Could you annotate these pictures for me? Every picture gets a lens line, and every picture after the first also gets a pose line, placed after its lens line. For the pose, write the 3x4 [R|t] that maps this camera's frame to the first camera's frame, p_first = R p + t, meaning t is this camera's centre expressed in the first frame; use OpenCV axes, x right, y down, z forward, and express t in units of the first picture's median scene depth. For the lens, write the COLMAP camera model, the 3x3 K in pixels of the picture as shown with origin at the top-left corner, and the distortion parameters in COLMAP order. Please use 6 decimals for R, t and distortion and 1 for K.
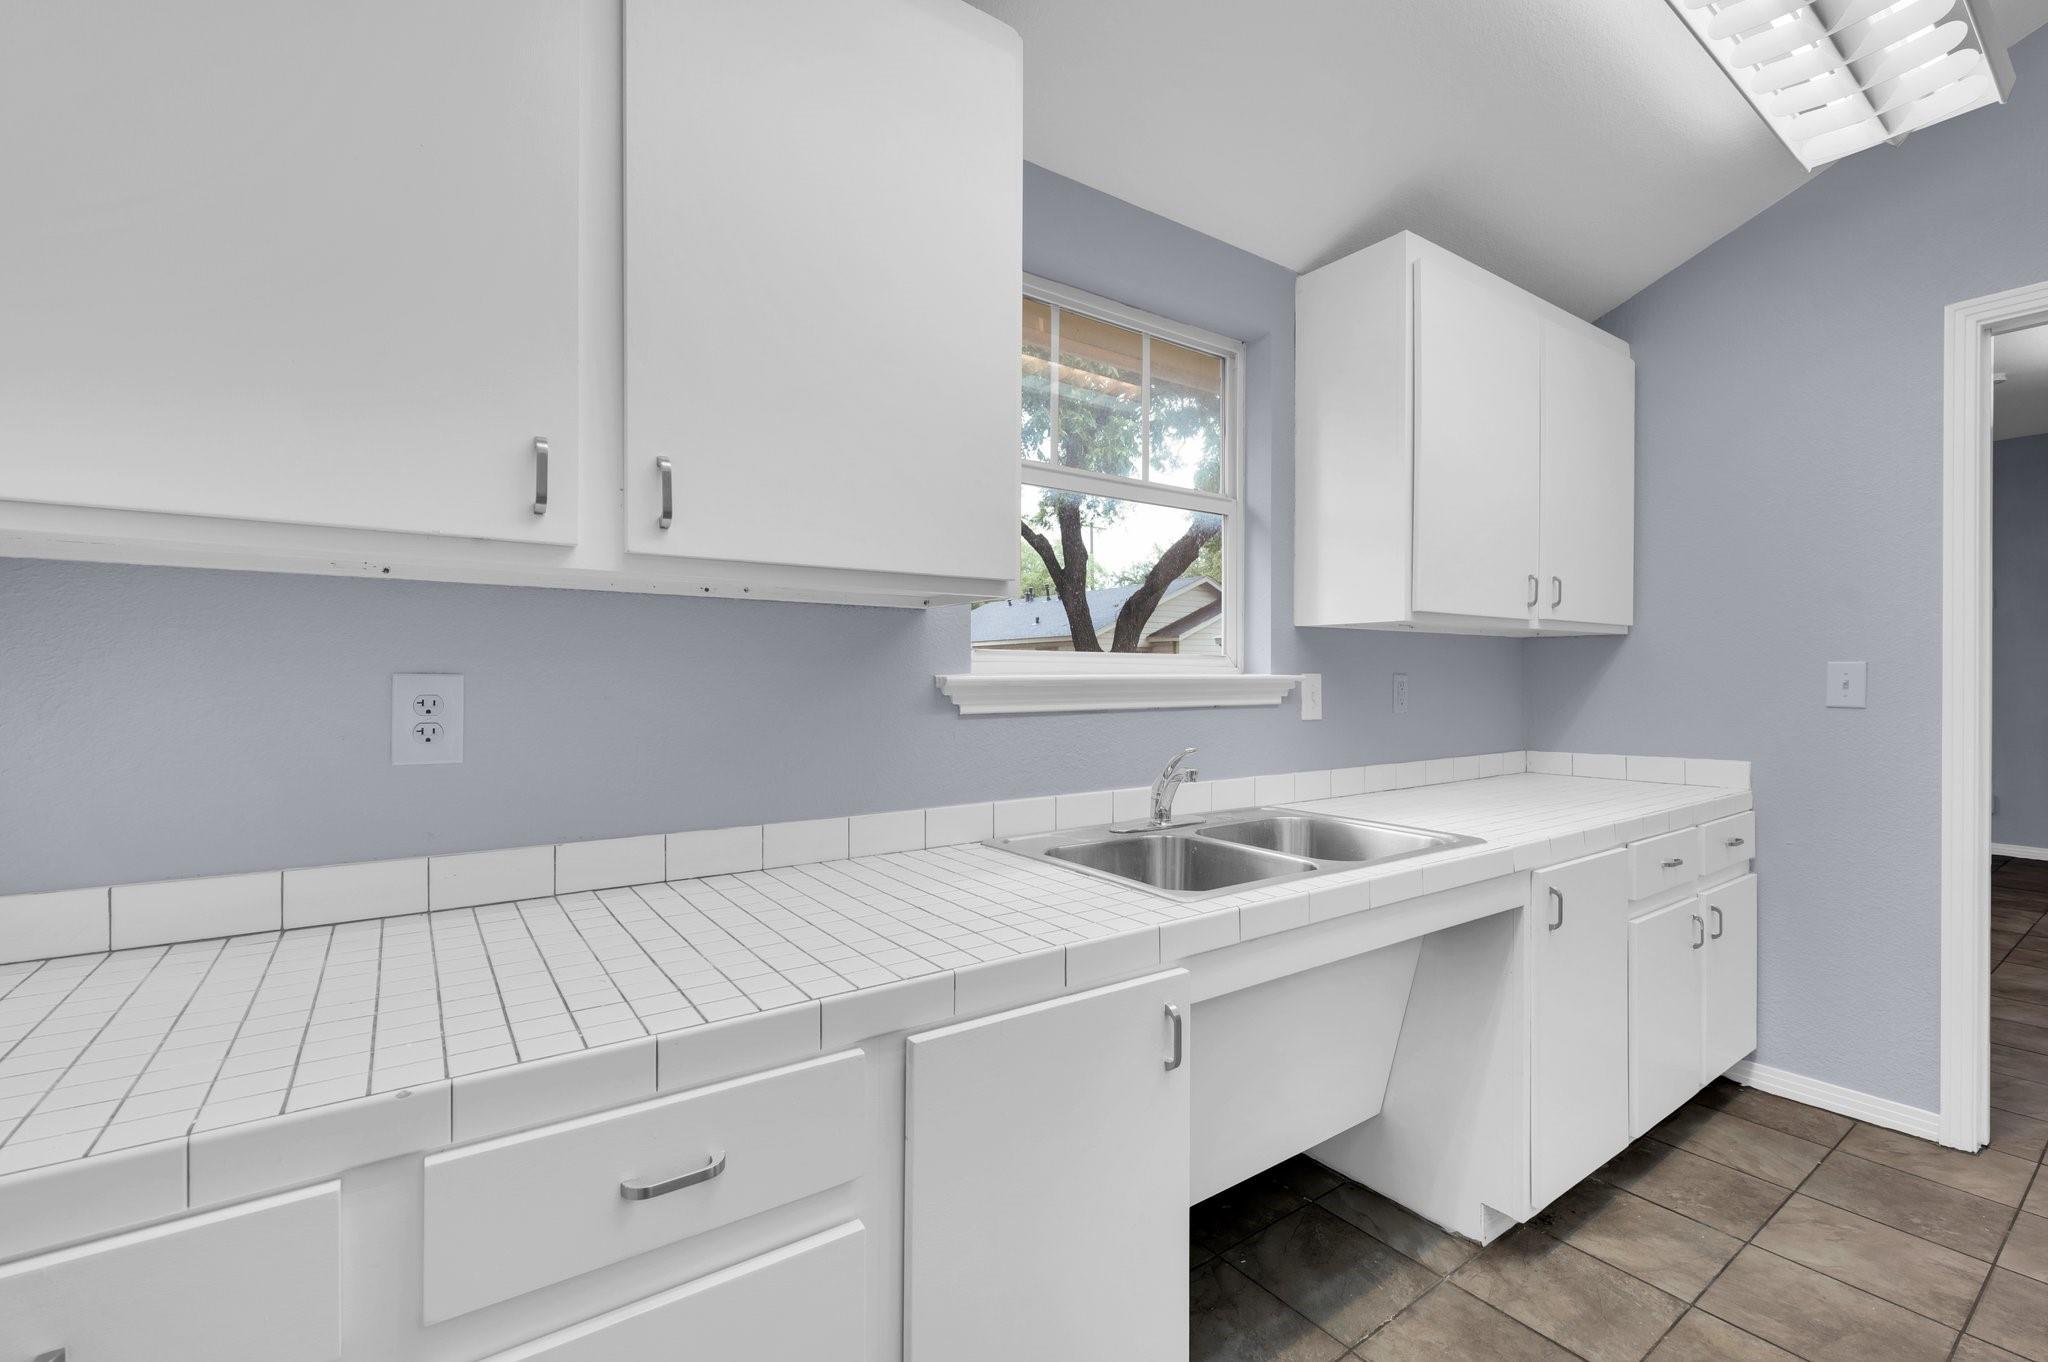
lens RADIAL K [[873.4, 0, 1027.0], [0, 873.4, 672.3], [0, 0, 1]] dist [-0.002620, -0.000268]
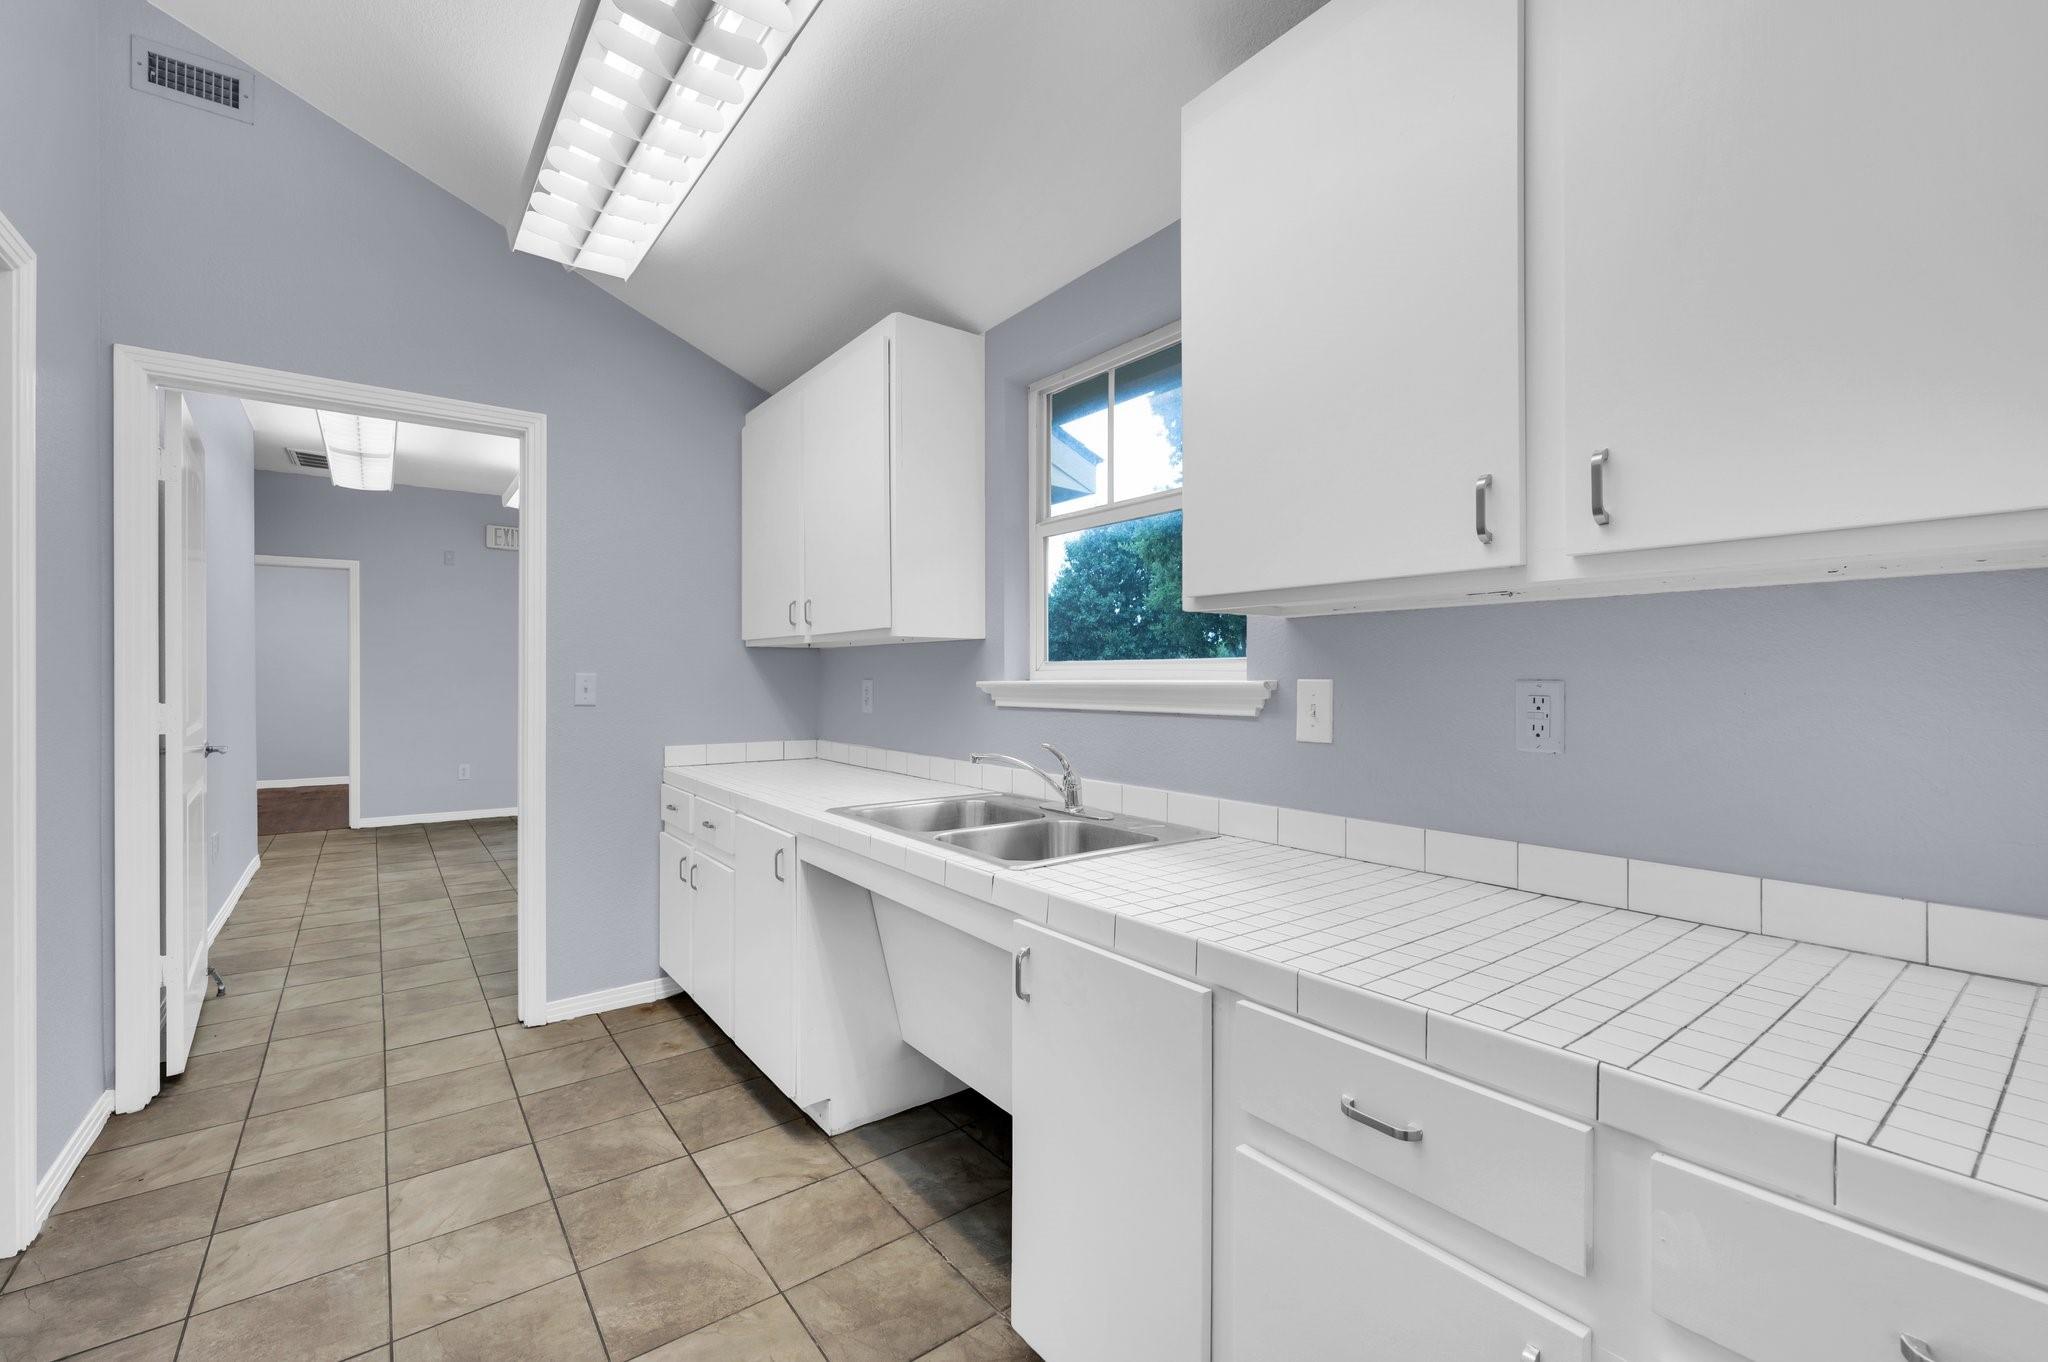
lens RADIAL K [[873.4, 0, 1030.1], [0, 873.4, 686.2], [0, 0, 1]] dist [-0.002620, -0.000268]
pose [[0.031107, 0.002755, -0.999512, 1.059388], [0.000709, 0.999996, 0.002779, 0.005509], [0.999516, -0.000795, 0.031105, 0.742425]]
